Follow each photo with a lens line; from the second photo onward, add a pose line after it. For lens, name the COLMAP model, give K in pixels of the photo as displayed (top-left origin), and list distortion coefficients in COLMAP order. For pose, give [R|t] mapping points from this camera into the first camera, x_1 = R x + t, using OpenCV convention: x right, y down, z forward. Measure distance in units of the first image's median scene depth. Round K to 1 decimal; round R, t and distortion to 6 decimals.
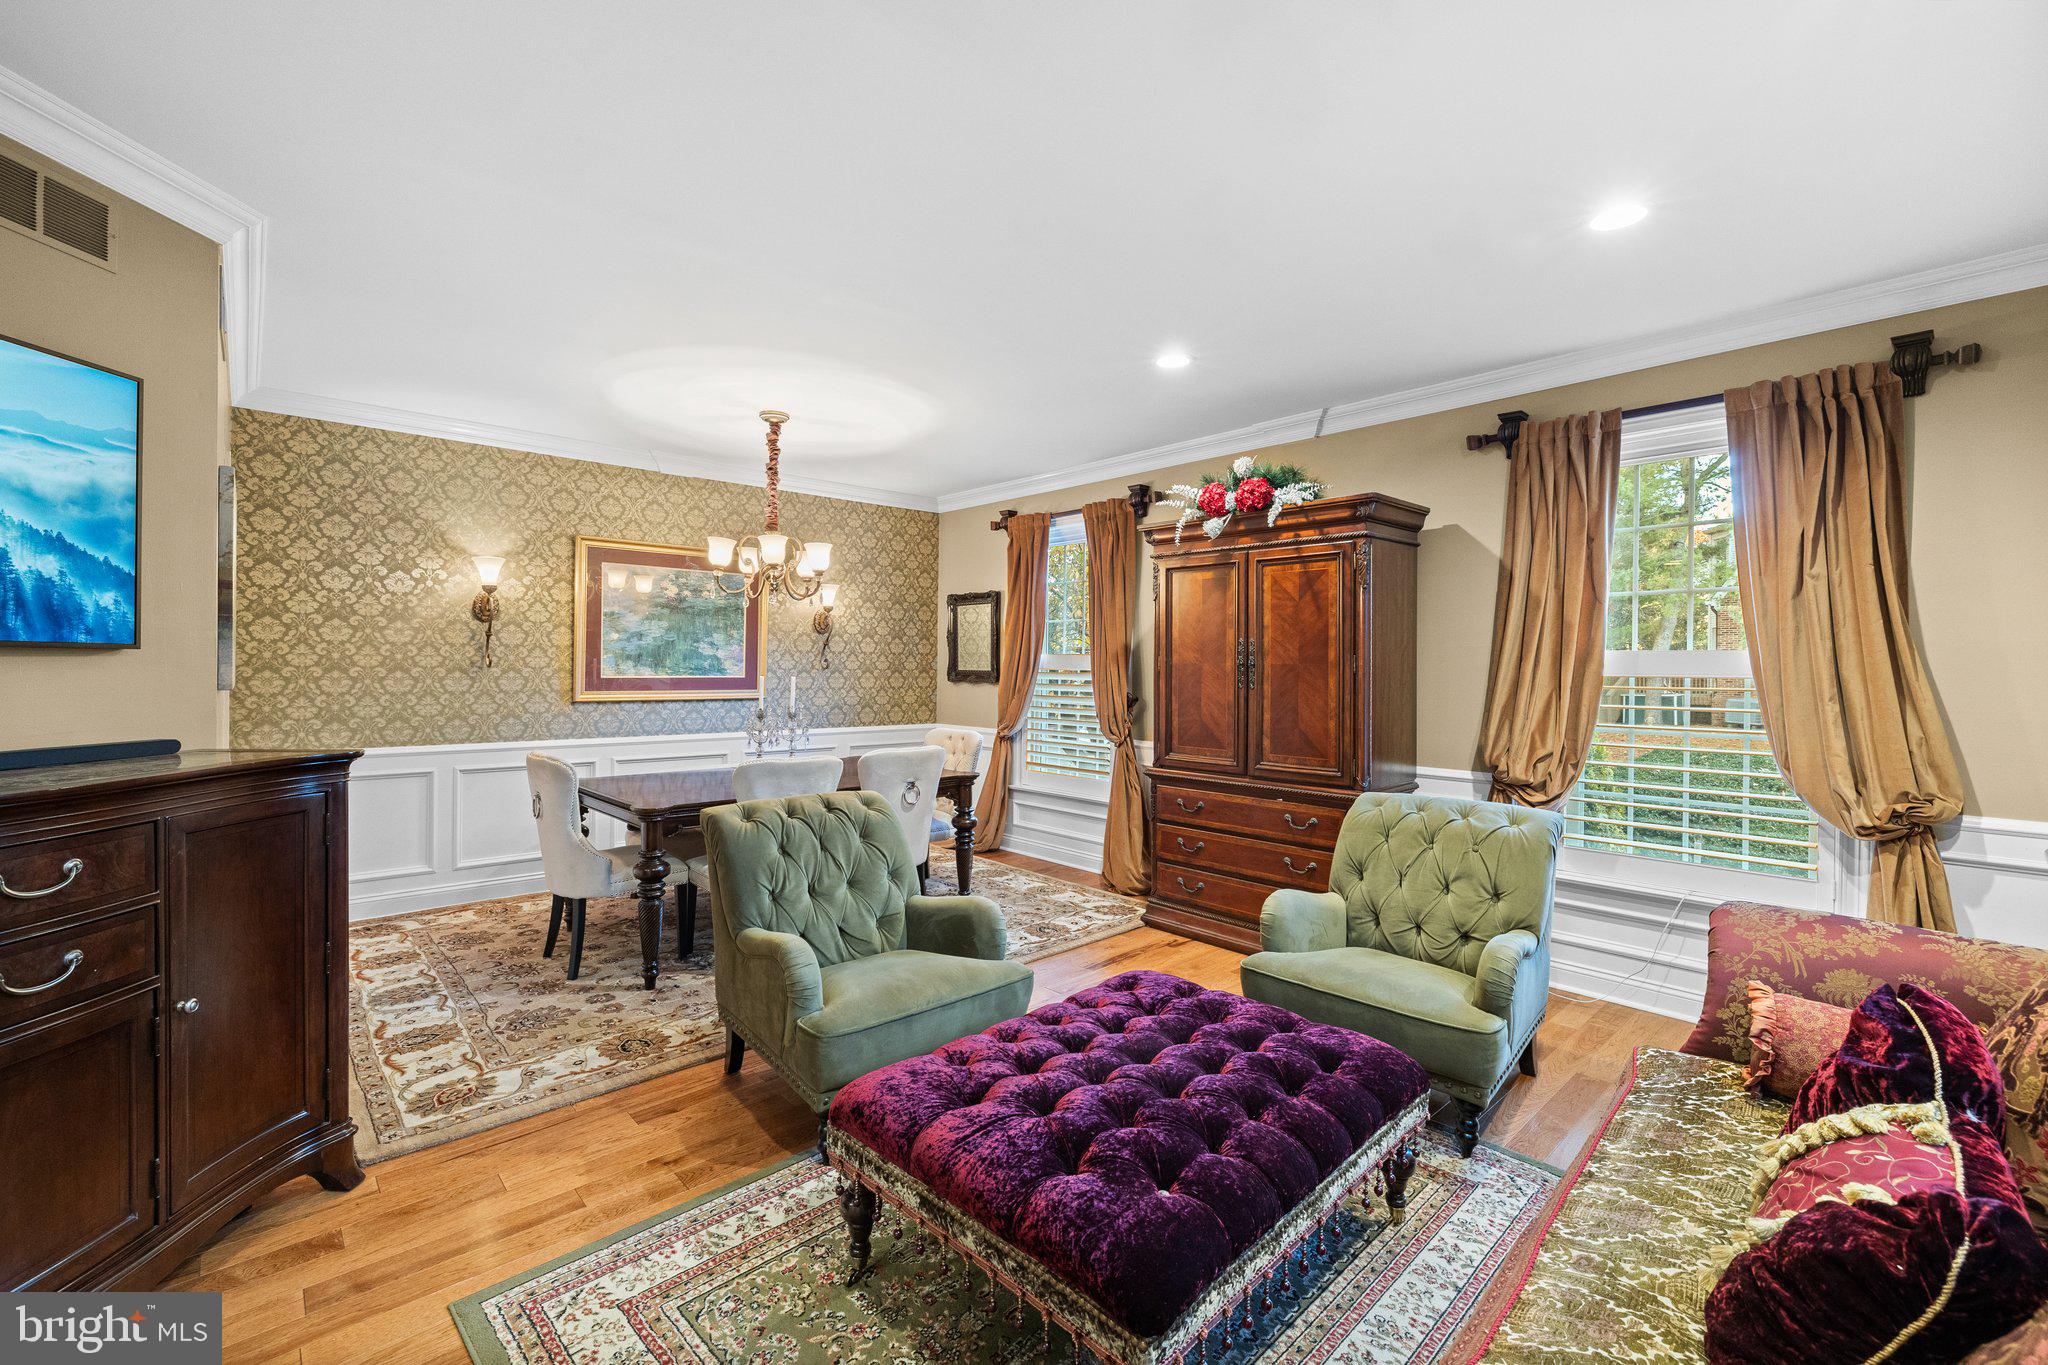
lens RADIAL K [[882.4, 0, 1026.5], [0, 882.4, 670.2], [0, 0, 1]] dist [-0.000678, -0.001815]
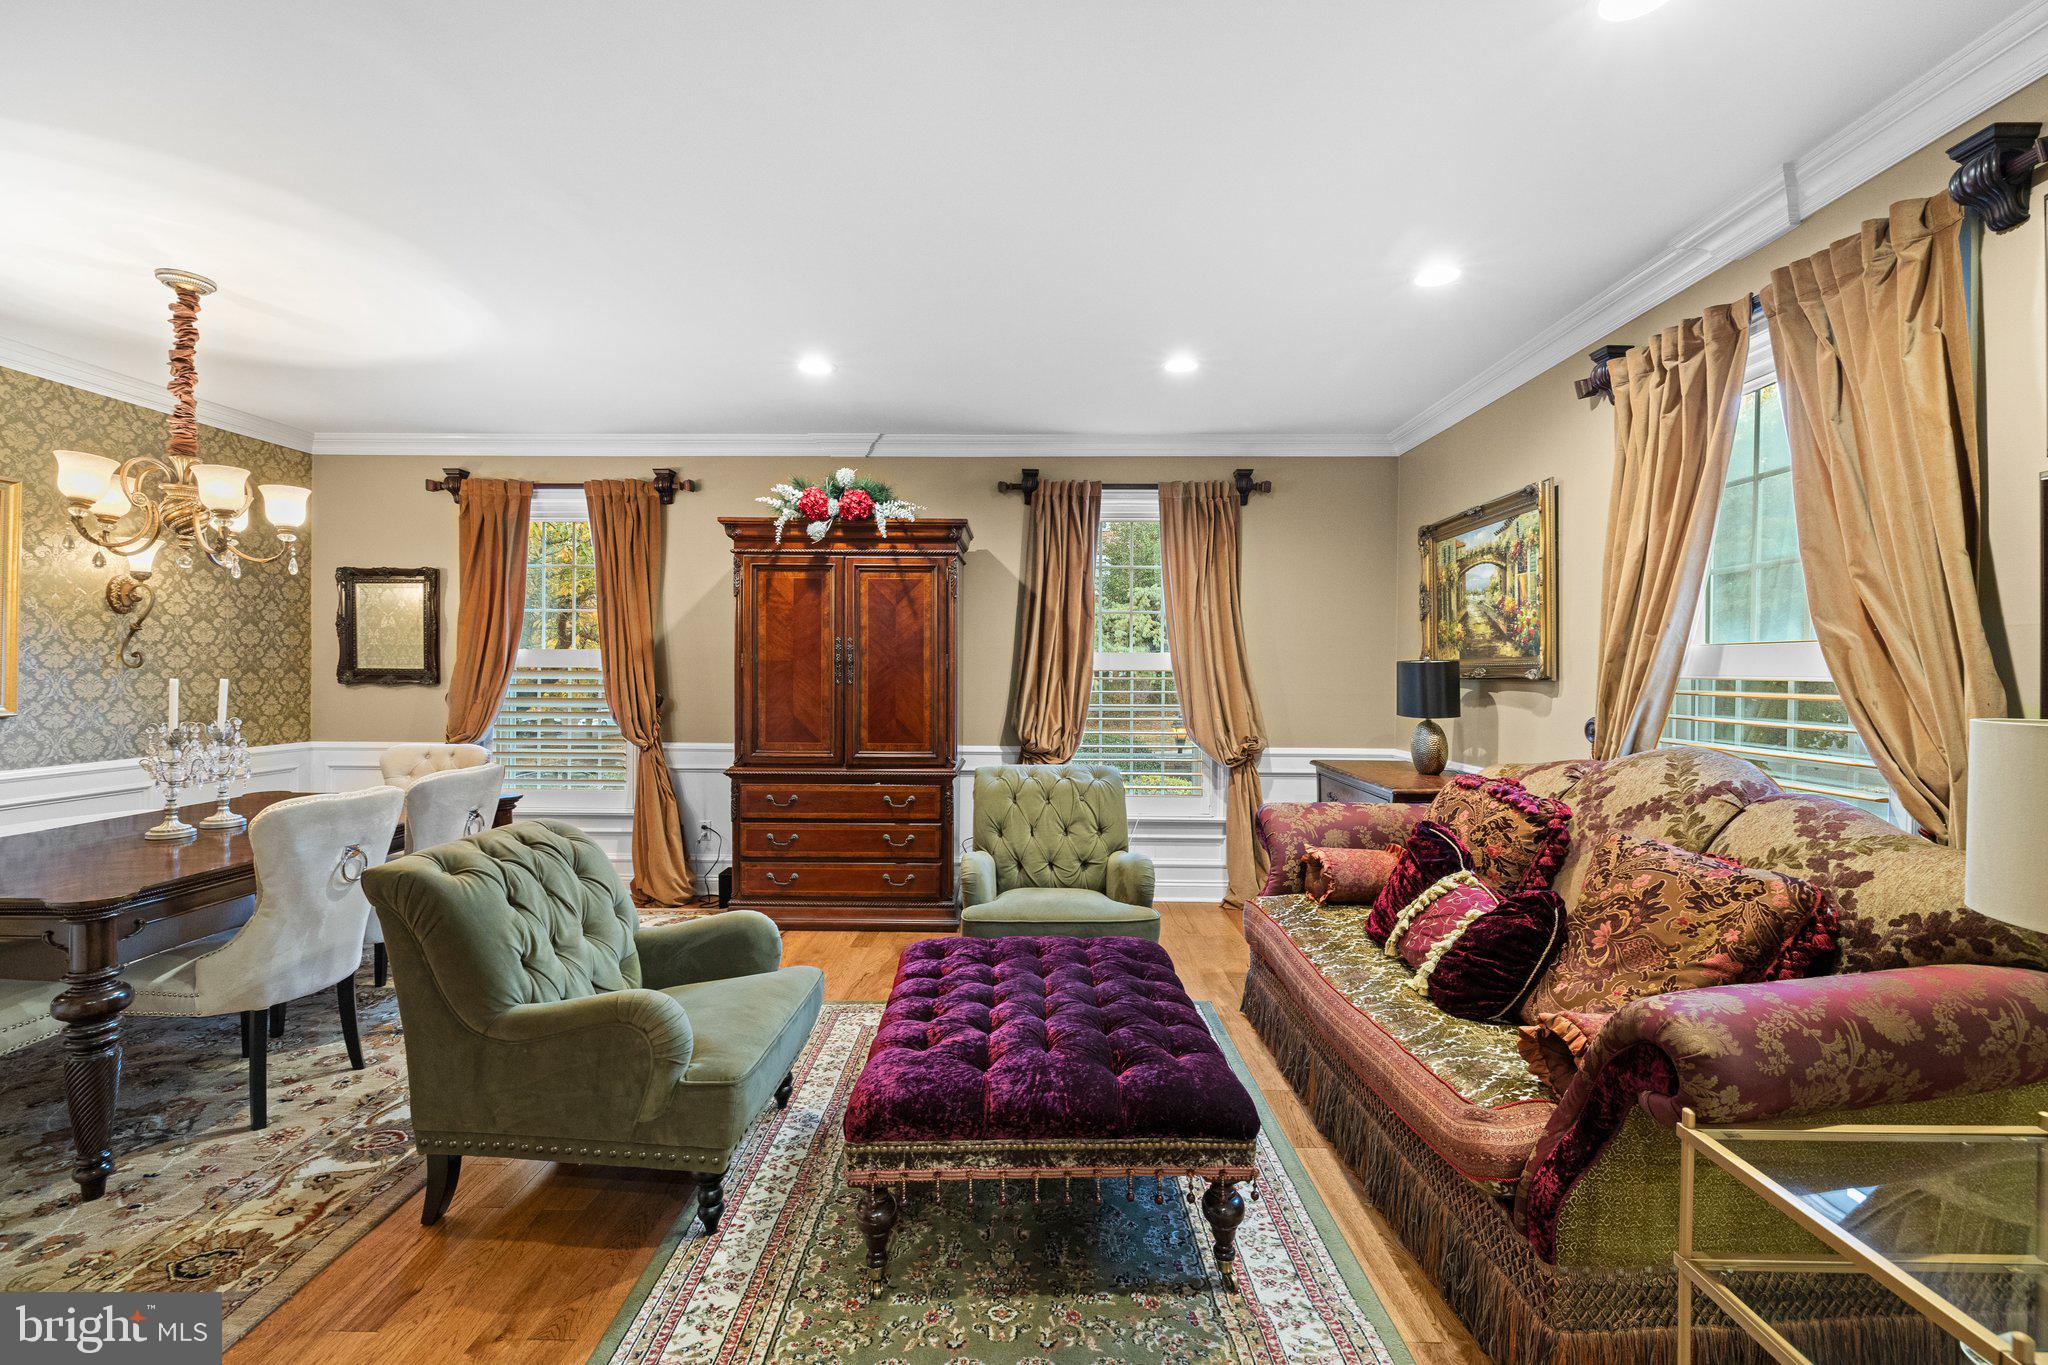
lens RADIAL K [[882.4, 0, 1031.1], [0, 882.4, 677.1], [0, 0, 1]] dist [-0.000678, -0.001815]
pose [[0.672645, -0.011931, 0.739869, -0.404566], [0.003474, 0.999910, 0.012967, -0.000970], [-0.739957, -0.006152, 0.672626, 0.111816]]
